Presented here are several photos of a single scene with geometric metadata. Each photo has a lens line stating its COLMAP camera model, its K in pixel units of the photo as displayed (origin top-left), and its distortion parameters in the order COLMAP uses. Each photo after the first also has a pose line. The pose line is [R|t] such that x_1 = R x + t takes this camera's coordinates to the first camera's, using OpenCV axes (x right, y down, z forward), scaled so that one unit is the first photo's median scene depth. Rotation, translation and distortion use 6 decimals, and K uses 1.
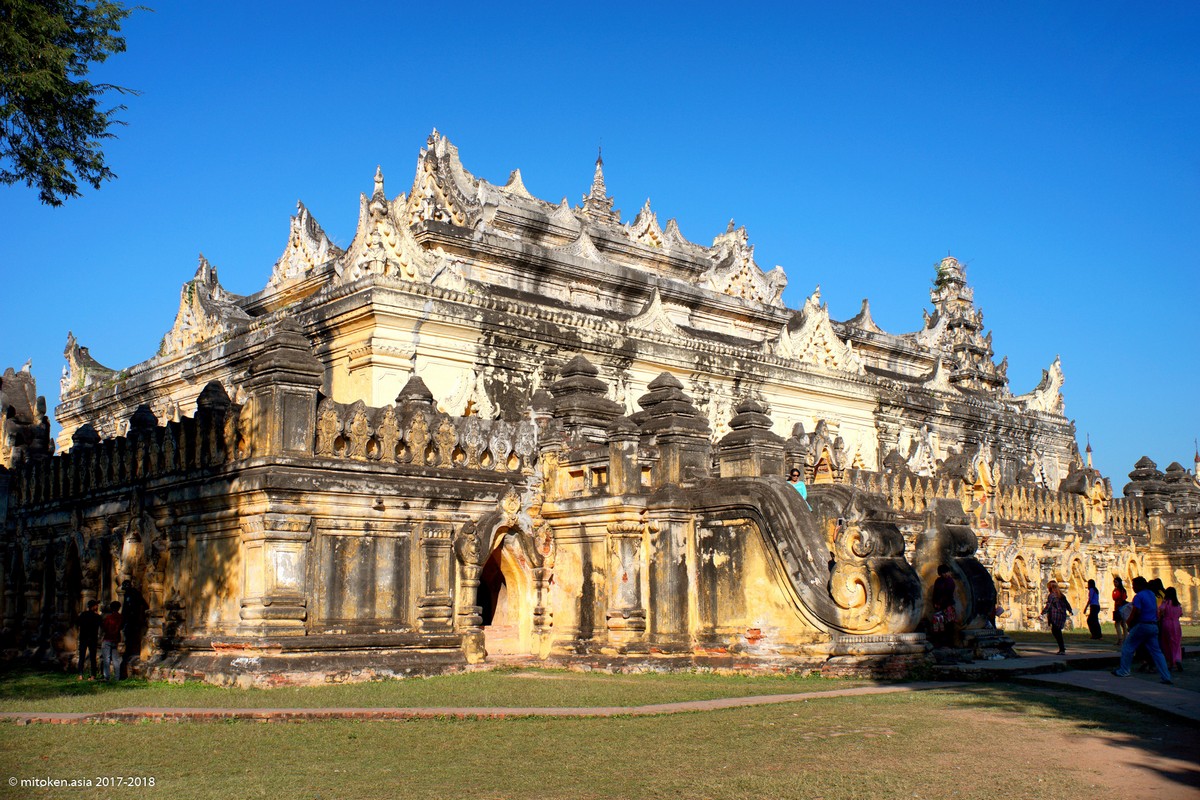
lens RADIAL K [[1250.7, 0, 594.4], [0, 1250.7, 401.0], [0, 0, 1]] dist [-0.044450, 0.000000]
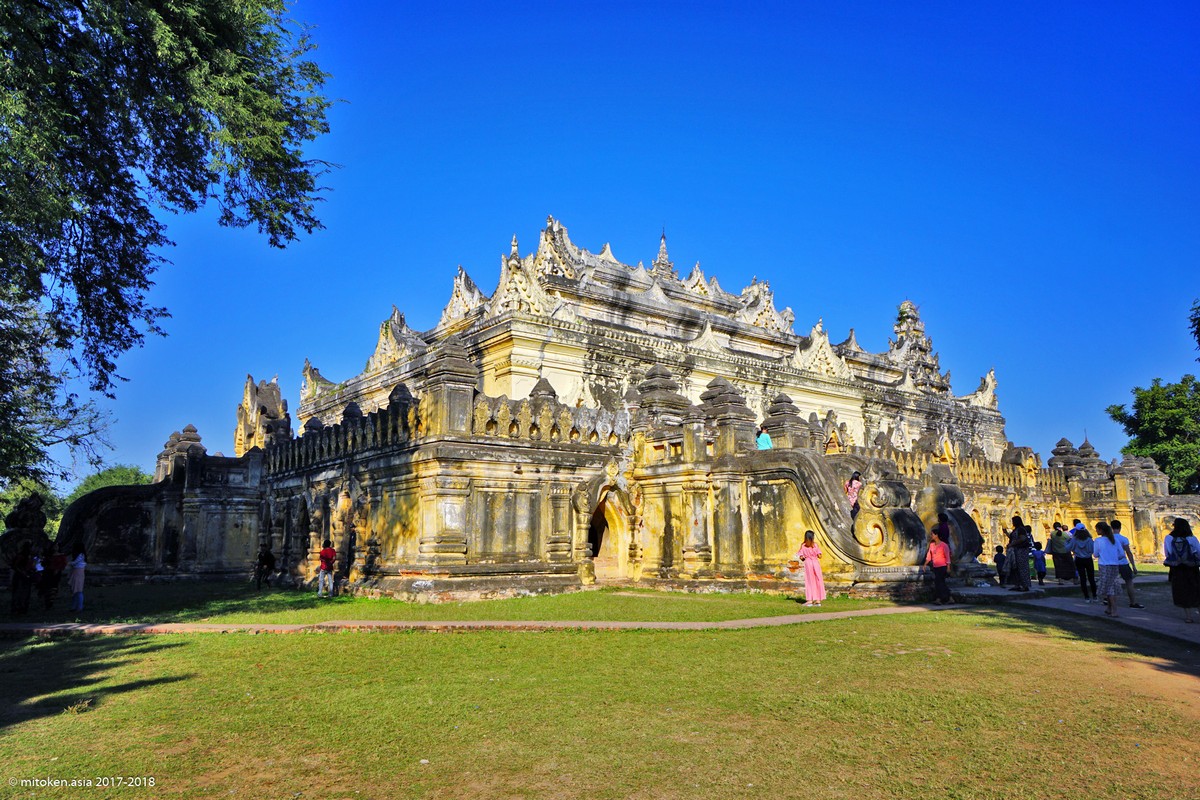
lens RADIAL K [[819.8, 0, 594.6], [0, 819.8, 402.2], [0, 0, 1]] dist [0.016948, 0.010670]
pose [[0.997444, -0.009308, -0.070848, -0.020672], [0.008760, 0.999929, -0.008054, 0.014871], [0.070918, 0.007412, 0.997455, 0.088520]]
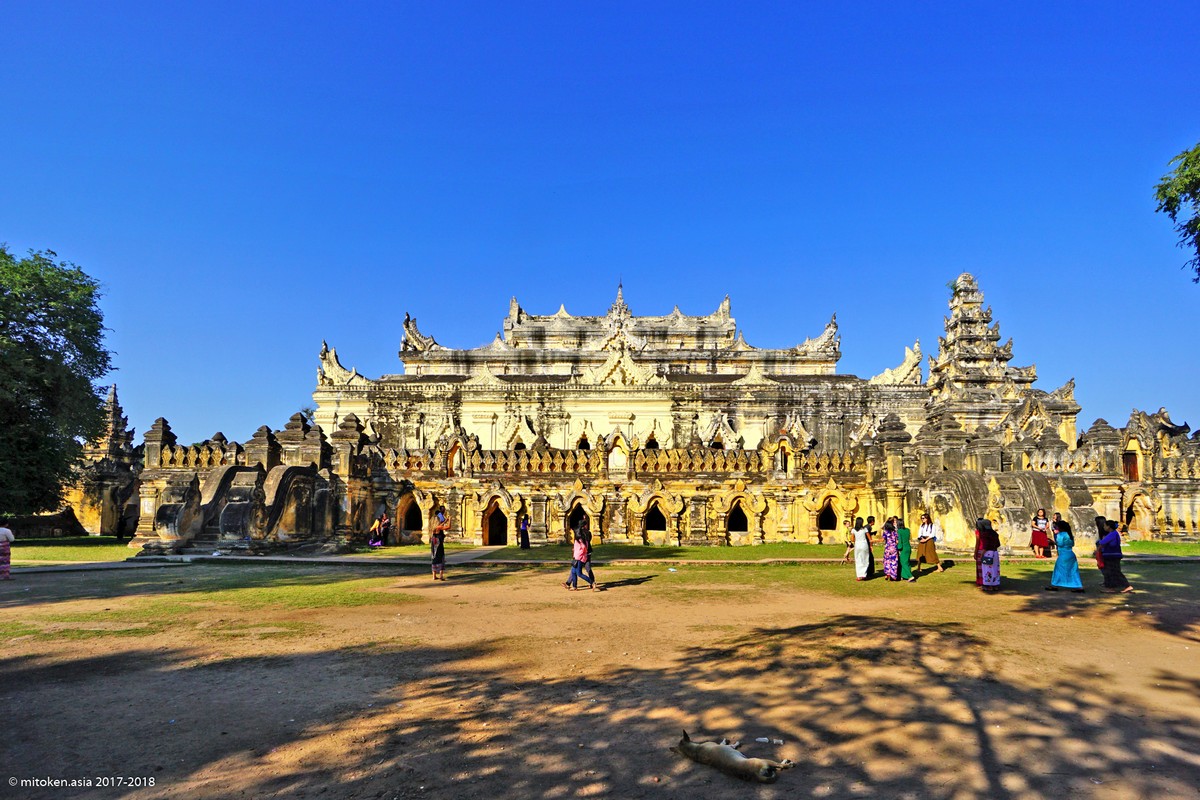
lens RADIAL K [[615.7, 0, 605.9], [0, 615.7, 420.6], [0, 0, 1]] dist [-0.044373, 0.000071]
pose [[0.713972, -0.106433, -0.692037, 1.255132], [0.105779, 0.993431, -0.043655, 0.092880], [0.692137, -0.042034, 0.720541, 0.660613]]
